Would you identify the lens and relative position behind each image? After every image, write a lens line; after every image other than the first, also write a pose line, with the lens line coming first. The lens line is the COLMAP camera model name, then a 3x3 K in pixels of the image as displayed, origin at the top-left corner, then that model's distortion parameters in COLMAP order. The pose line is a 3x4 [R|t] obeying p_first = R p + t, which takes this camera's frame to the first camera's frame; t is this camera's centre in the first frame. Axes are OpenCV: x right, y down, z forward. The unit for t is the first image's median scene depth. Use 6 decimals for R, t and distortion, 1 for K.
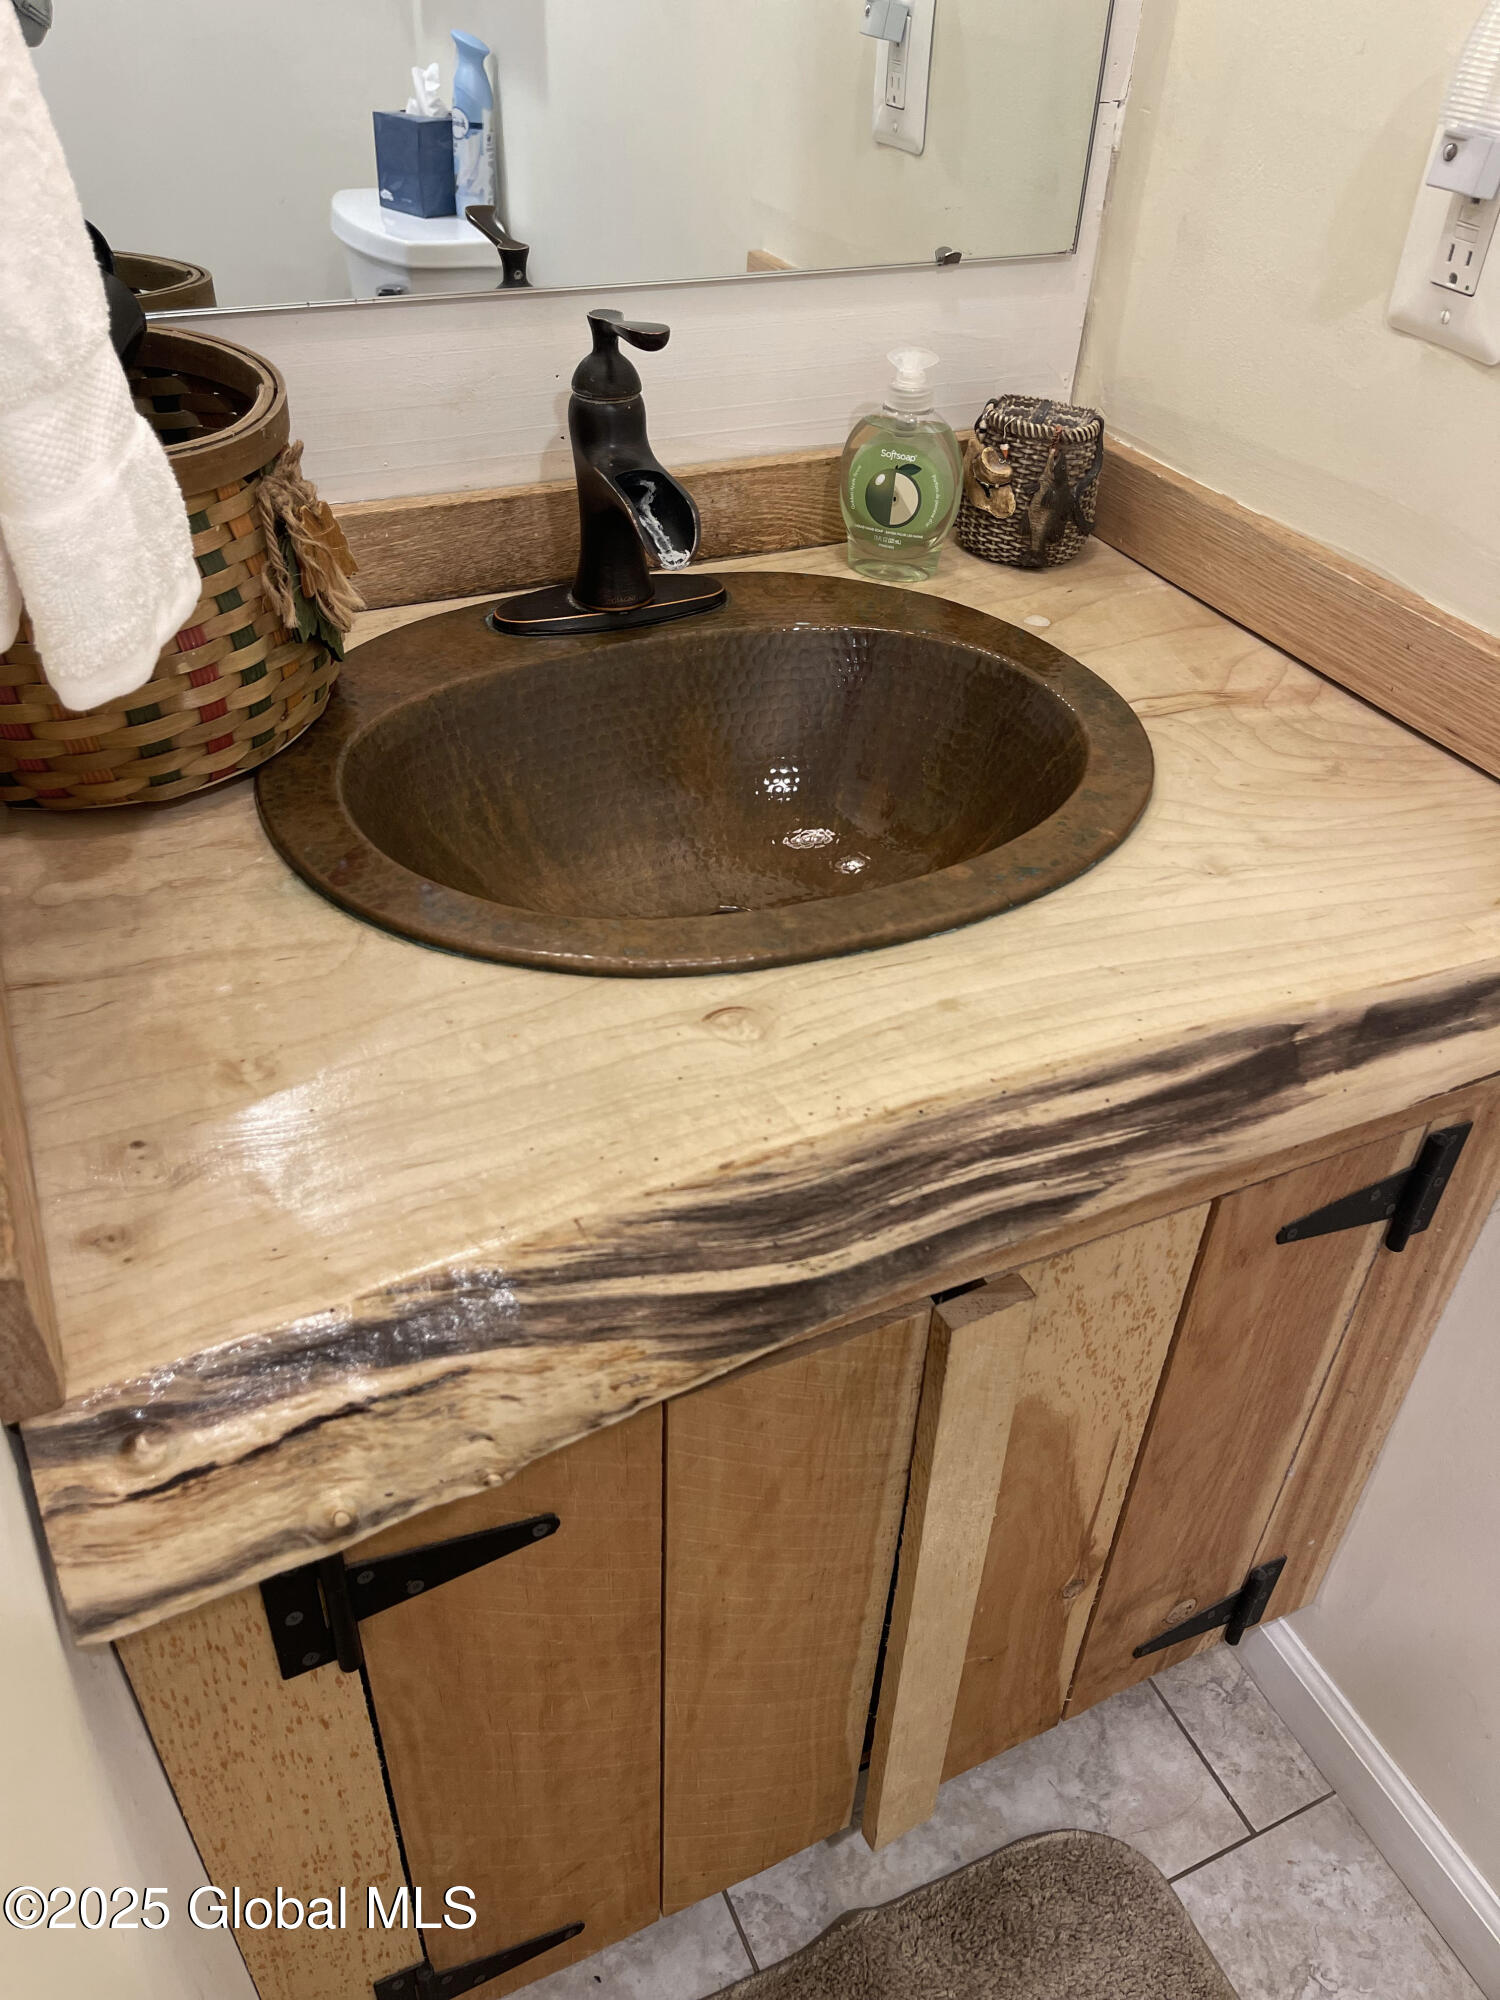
lens RADIAL K [[1525.9, 0, 753.8], [0, 1525.9, 996.7], [0, 0, 1]] dist [0.008778, -0.002922]
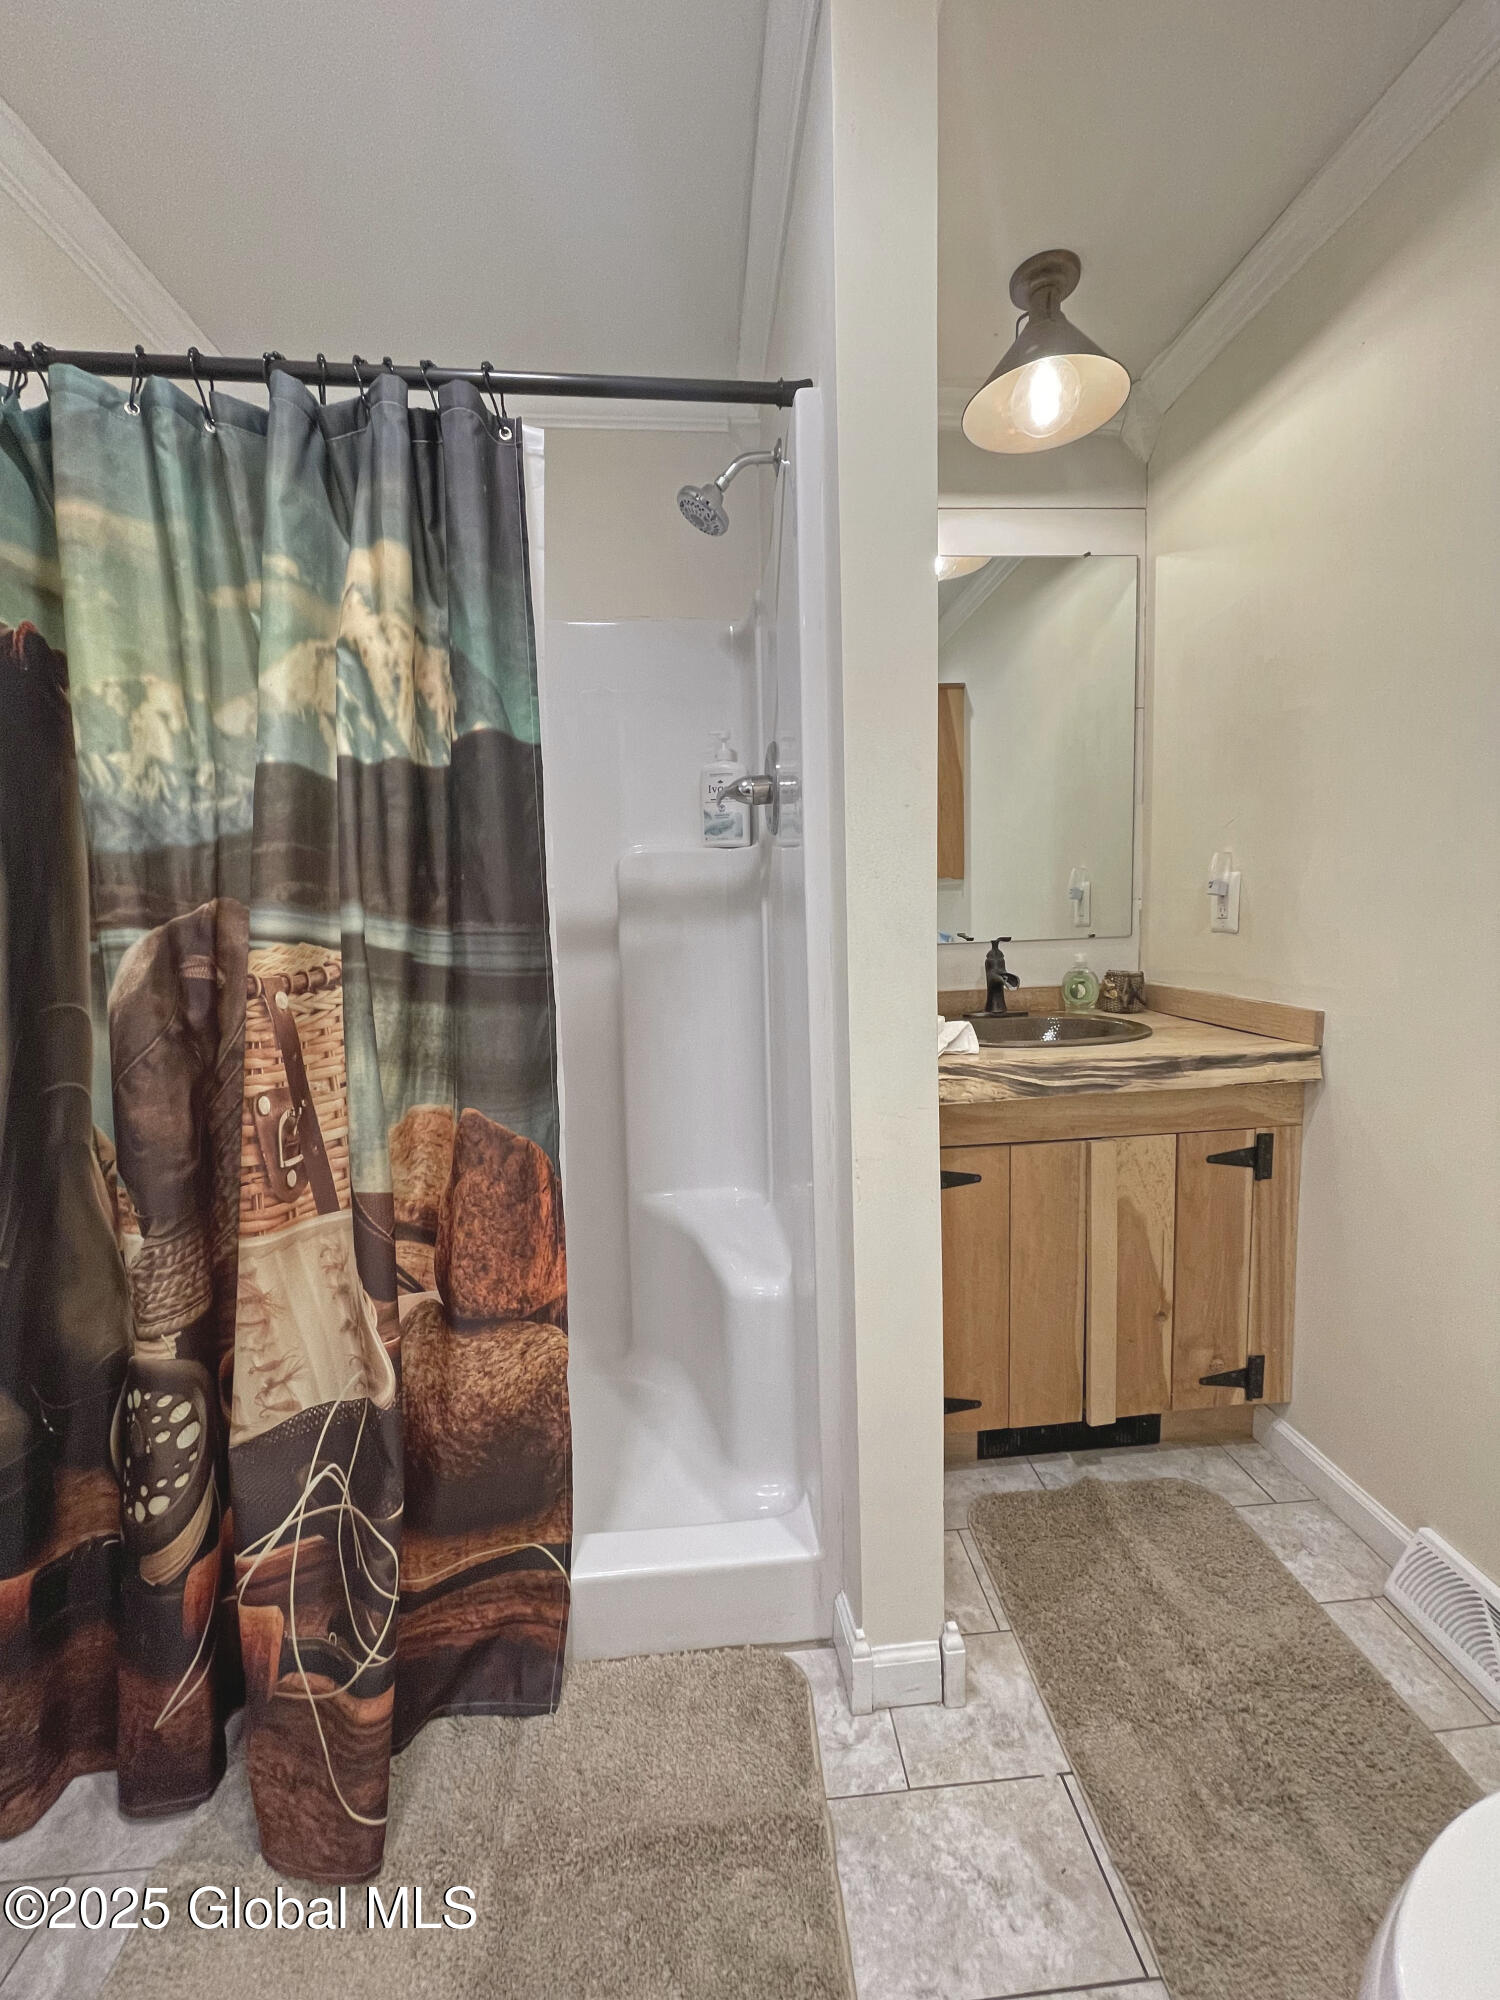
lens RADIAL K [[802.6, 0, 752.2], [0, 802.6, 989.0], [0, 0, 1]] dist [0.001113, -0.001429]
pose [[0.934961, -0.028653, -0.353591, 0.048828], [-0.161493, 0.853088, -0.496146, 0.808966], [0.315860, 0.520980, 0.792977, -0.812101]]
